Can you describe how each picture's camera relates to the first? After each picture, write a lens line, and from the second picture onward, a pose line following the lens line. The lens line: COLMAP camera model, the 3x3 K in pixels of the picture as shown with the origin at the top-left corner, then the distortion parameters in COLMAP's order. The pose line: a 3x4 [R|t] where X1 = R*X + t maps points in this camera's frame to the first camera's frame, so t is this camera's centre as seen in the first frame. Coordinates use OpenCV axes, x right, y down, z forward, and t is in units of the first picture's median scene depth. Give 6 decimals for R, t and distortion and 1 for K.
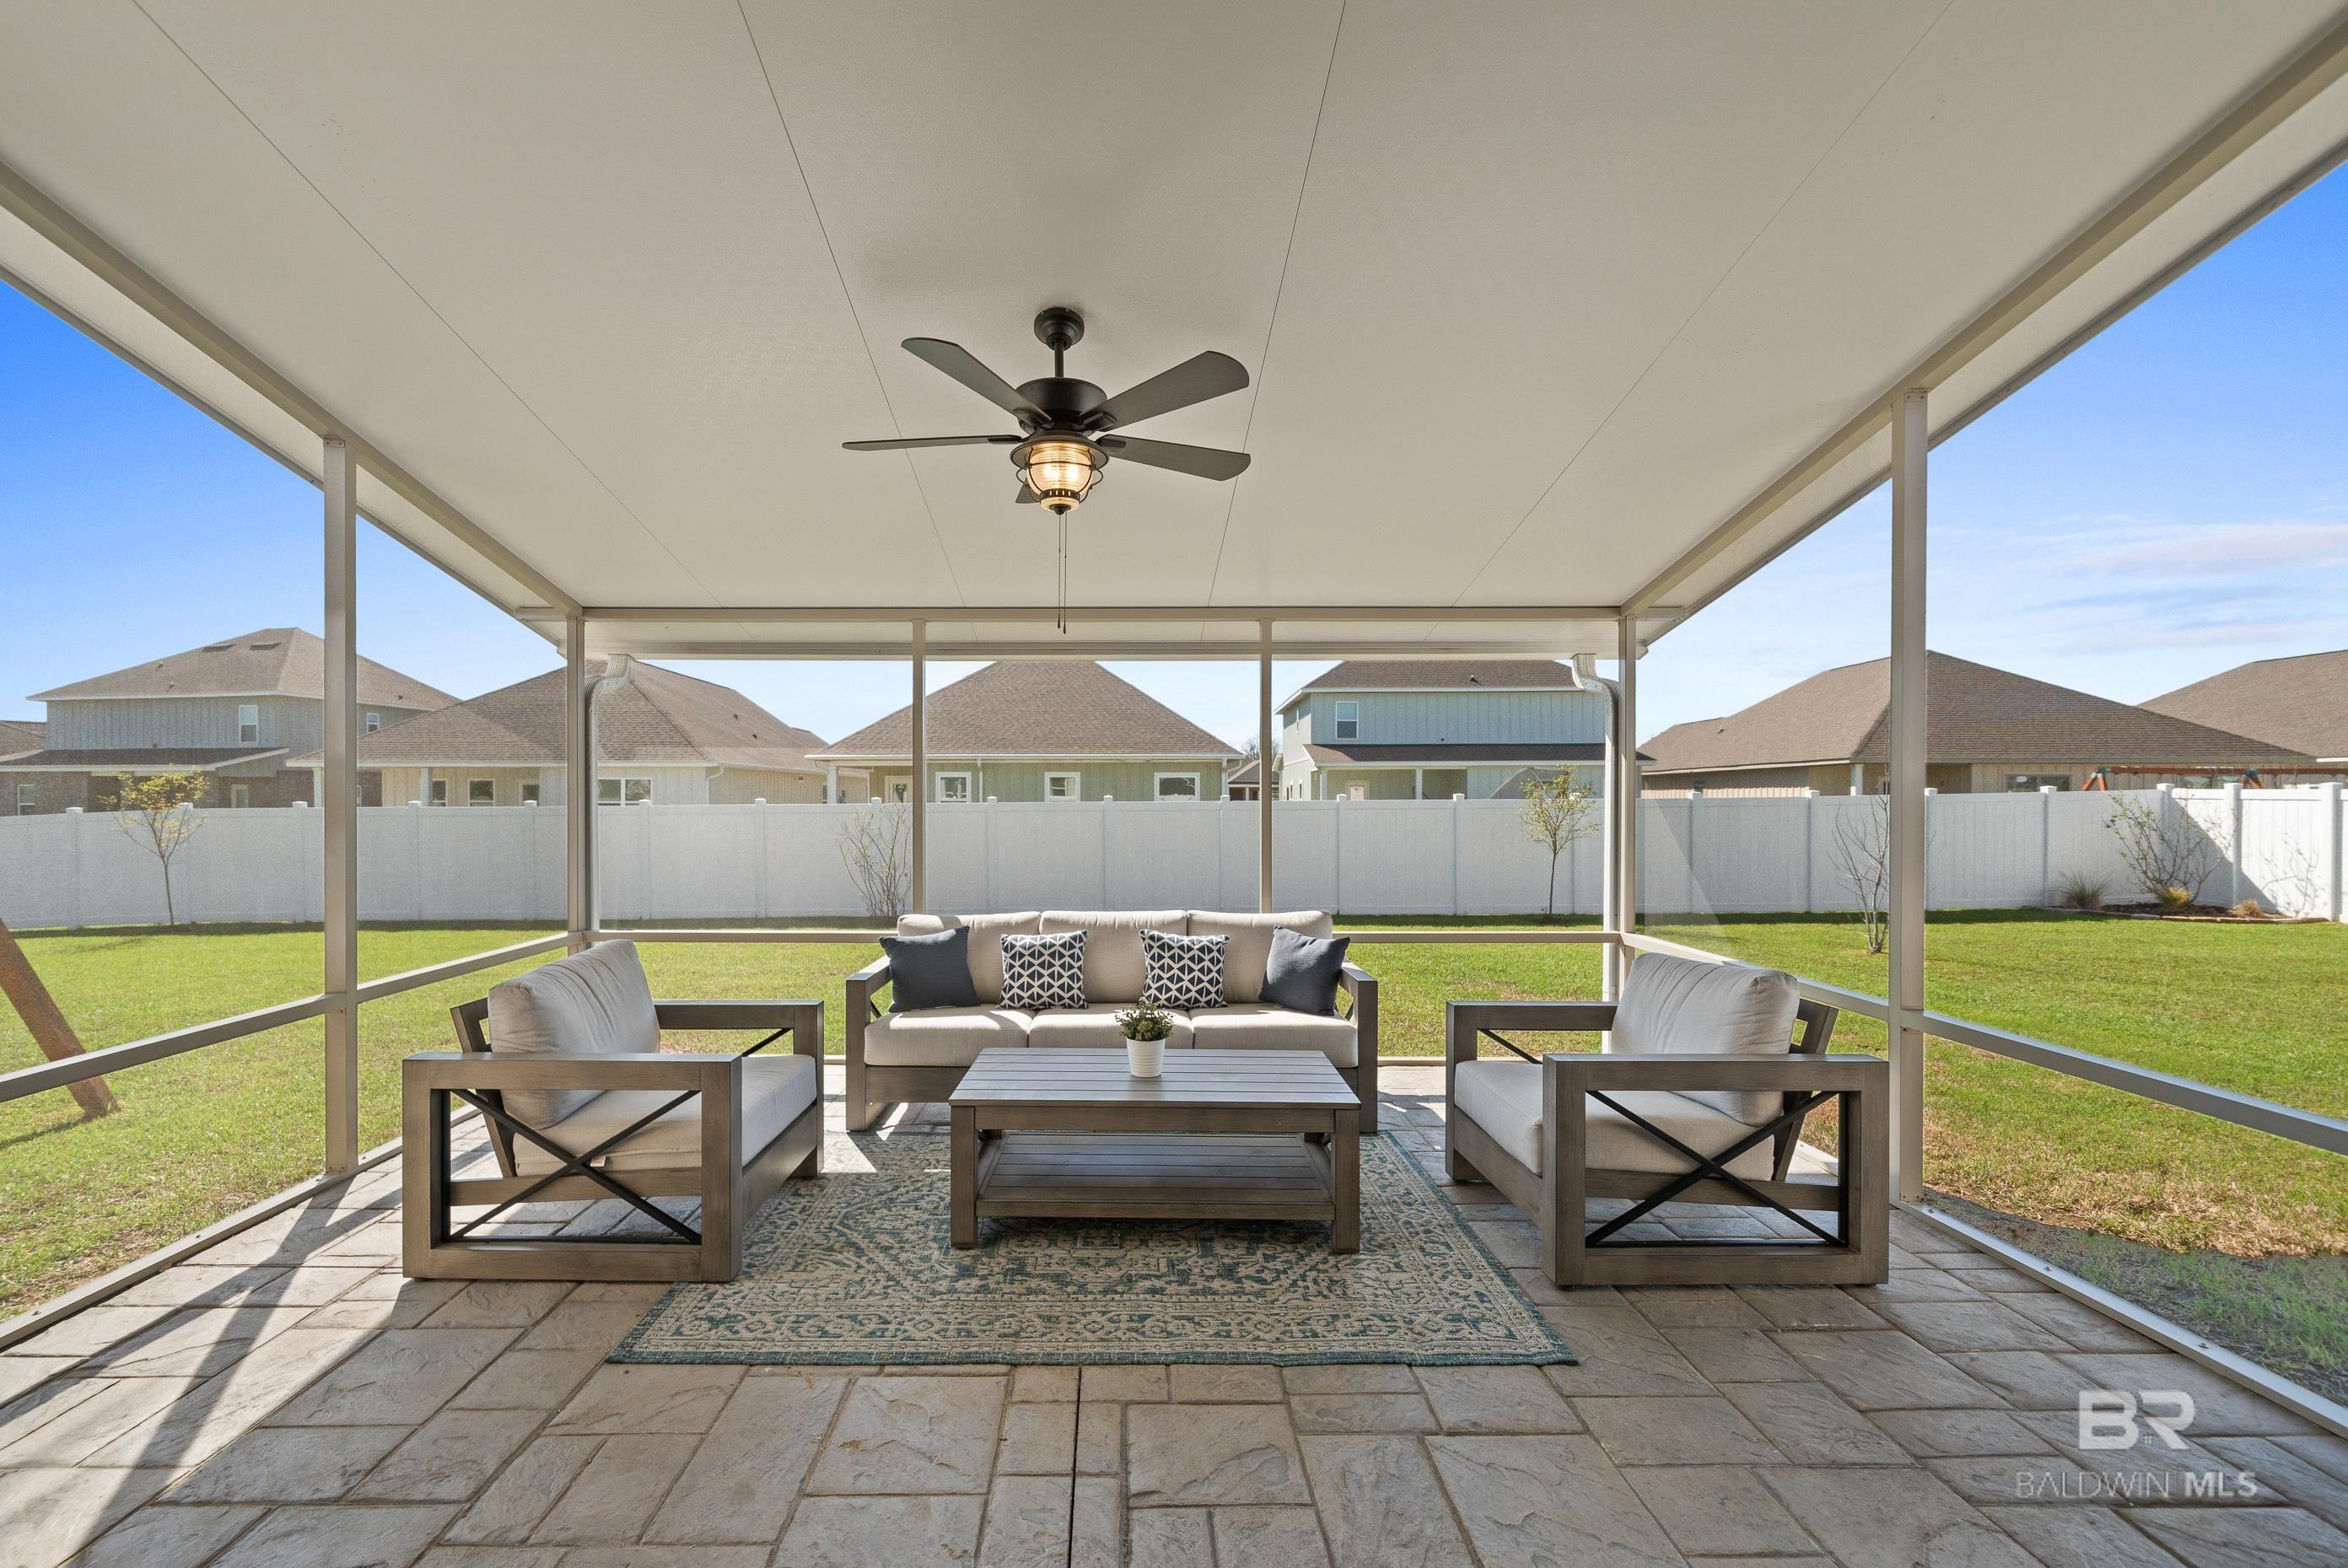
lens RADIAL K [[953.1, 0, 1118.1], [0, 953.1, 803.5], [0, 0, 1]] dist [0.002906, -0.000364]
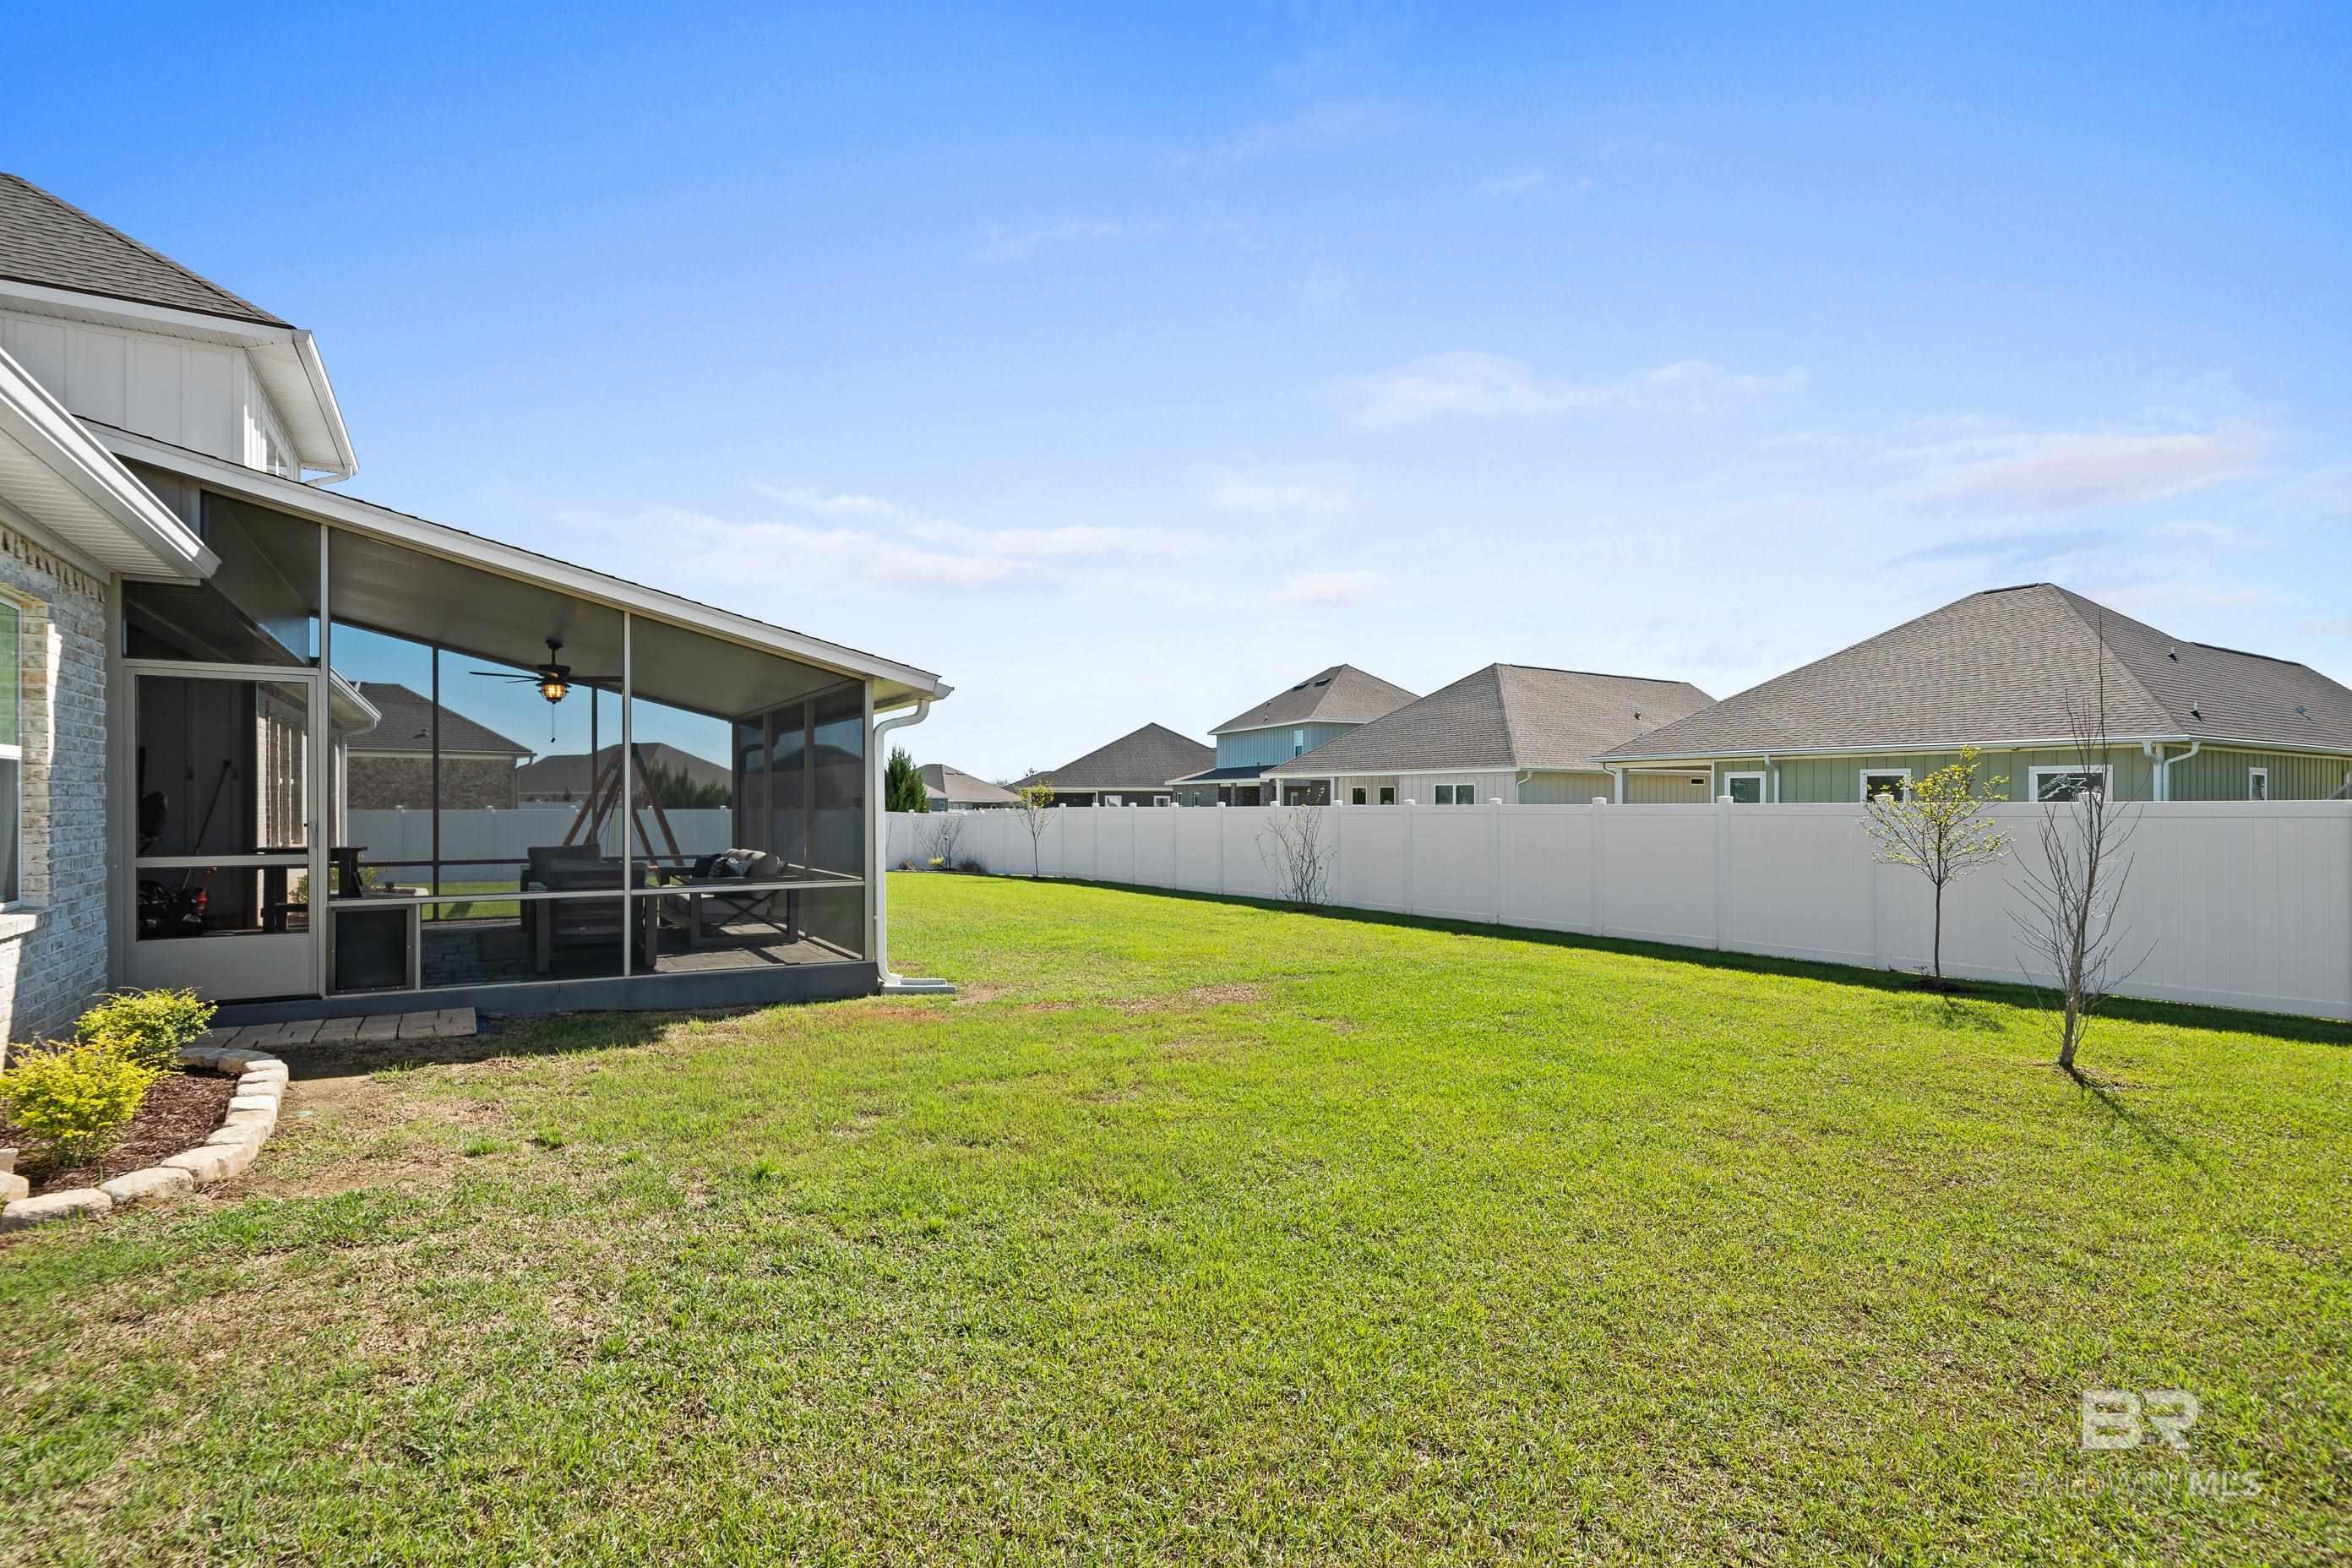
lens RADIAL K [[1150.9, 0, 1184.2], [0, 1150.9, 792.8], [0, 0, 1]] dist [-0.001812, 0.000975]
pose [[0.541787, -0.004083, -0.840506, 2.627593], [-0.008029, 0.999917, -0.010033, -0.011908], [0.840478, 0.012184, 0.541709, 0.476496]]
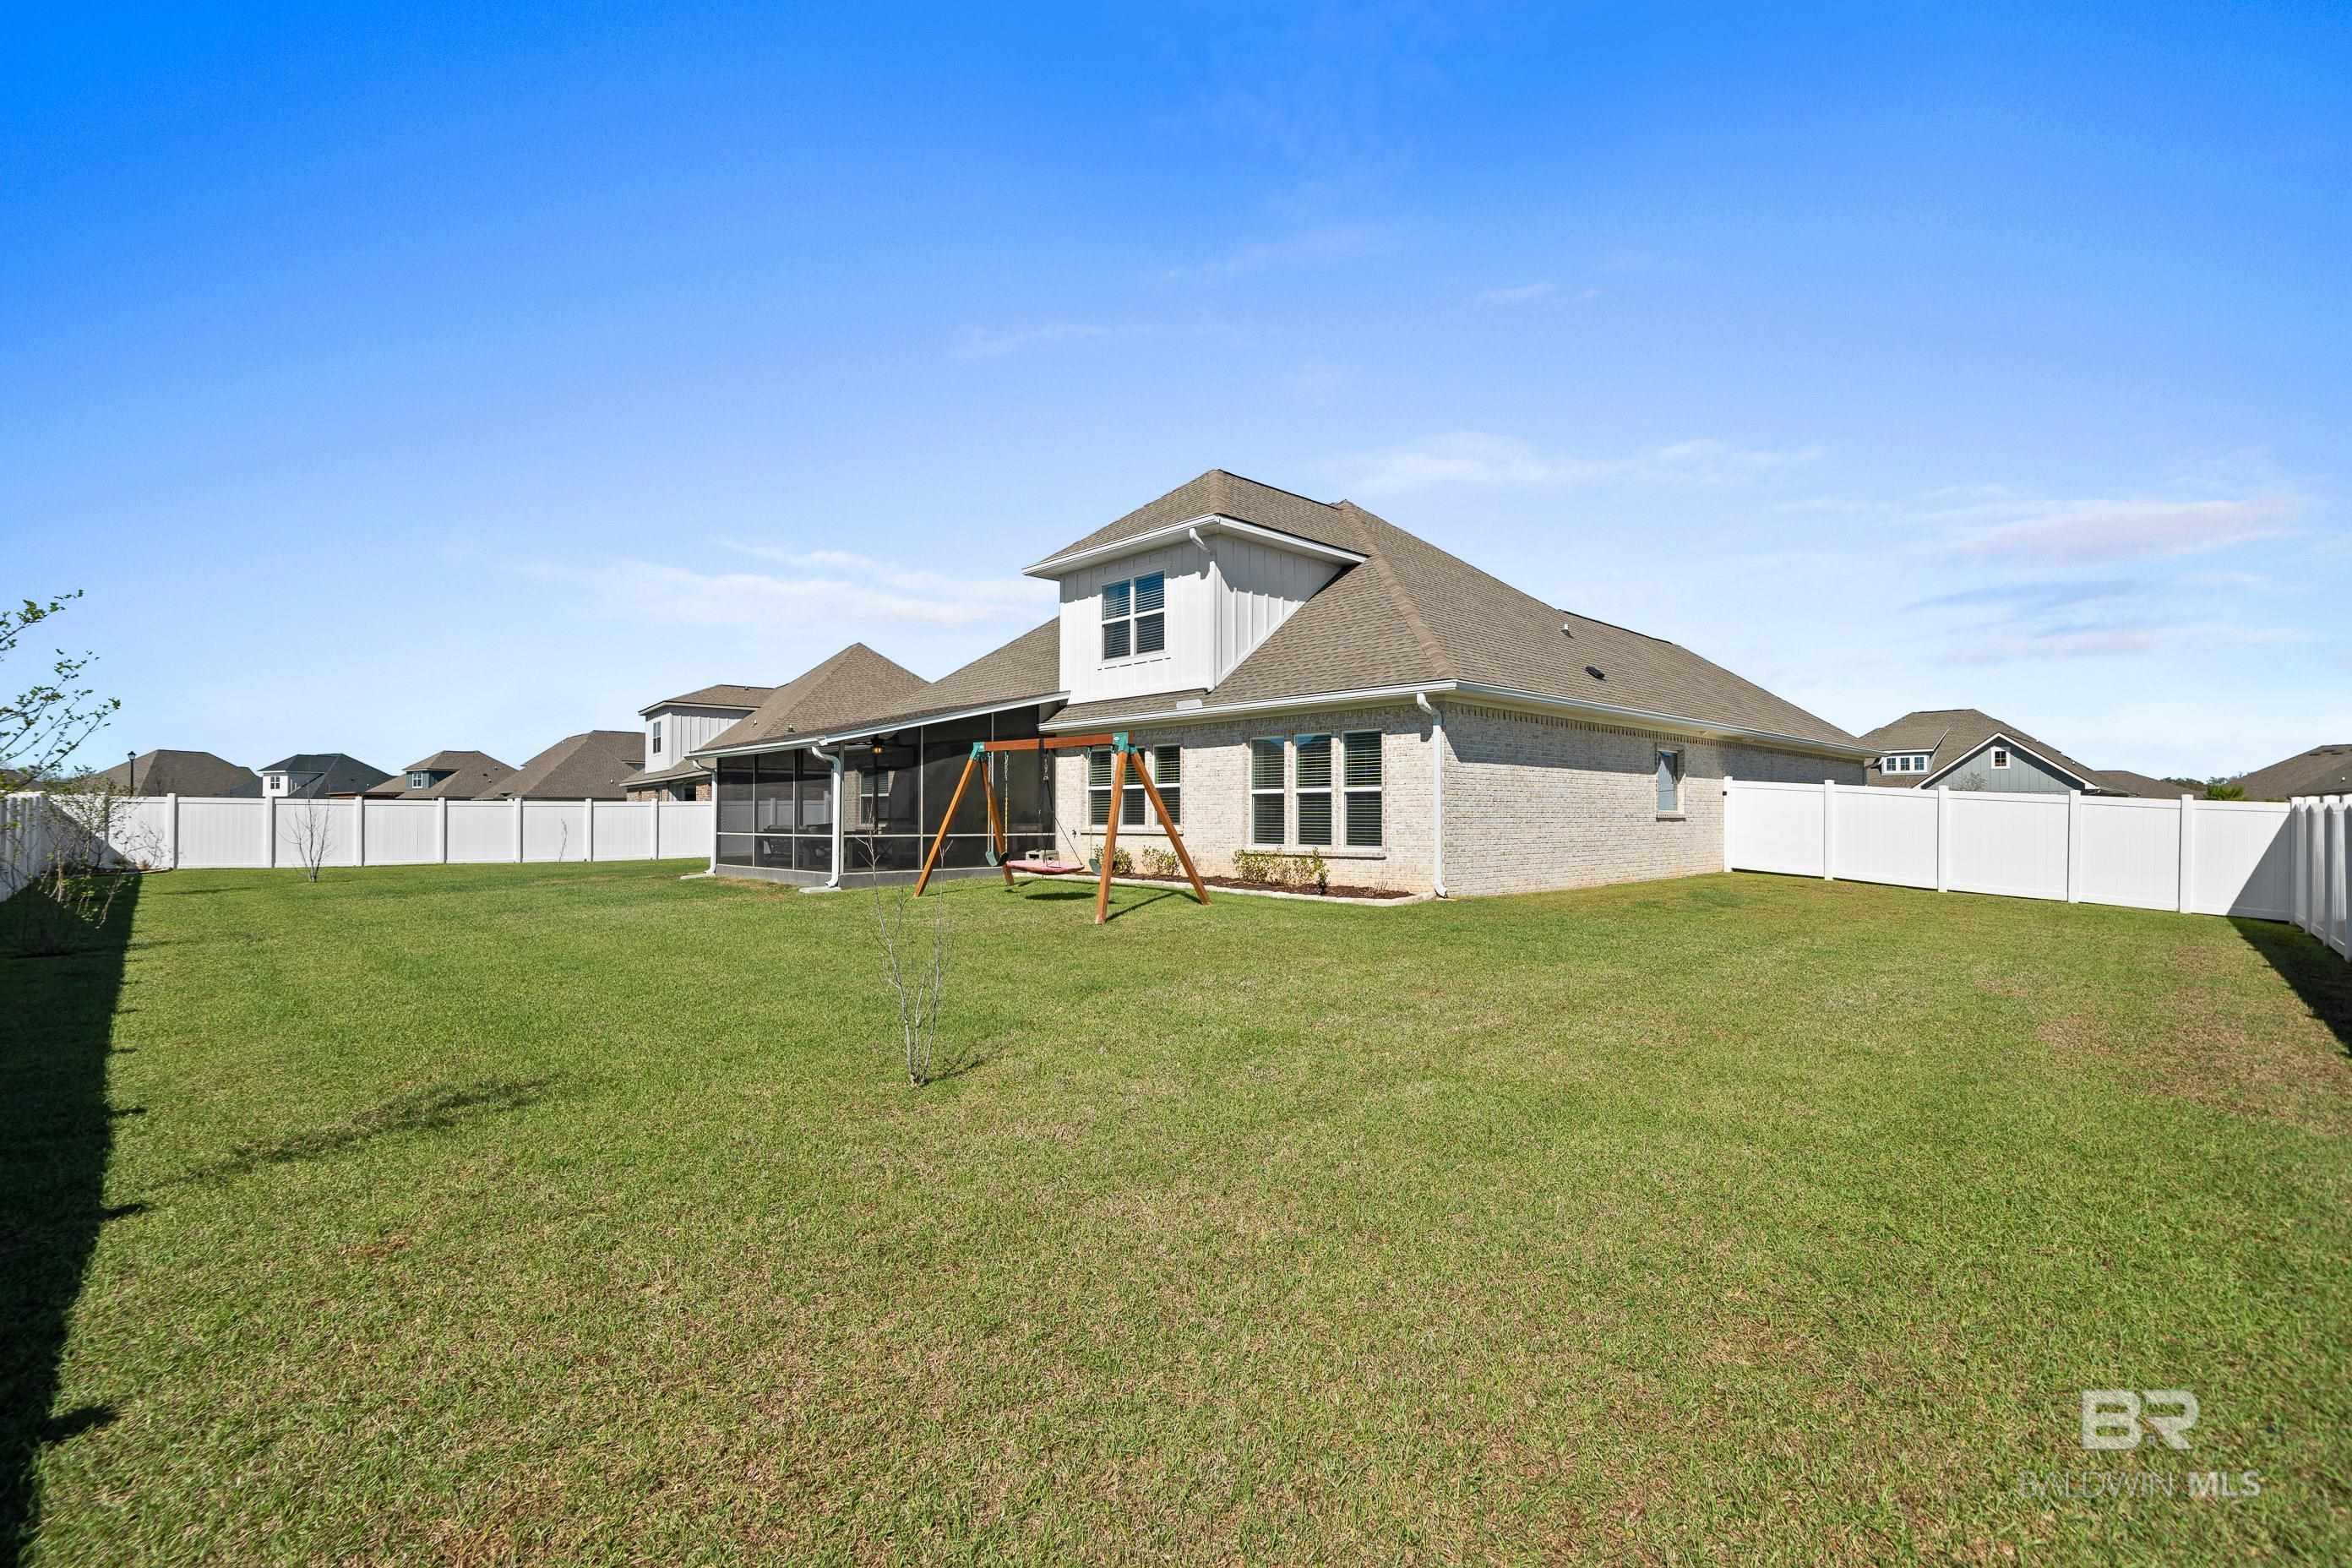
lens RADIAL K [[1050.4, 0, 1172.6], [0, 1050.4, 804.9], [0, 0, 1]] dist [-0.001823, -0.000211]
pose [[-0.703958, 0.008525, 0.710191, -4.279770], [0.004639, 0.999962, -0.007406, 0.067579], [-0.710227, -0.001919, -0.703970, 3.021566]]
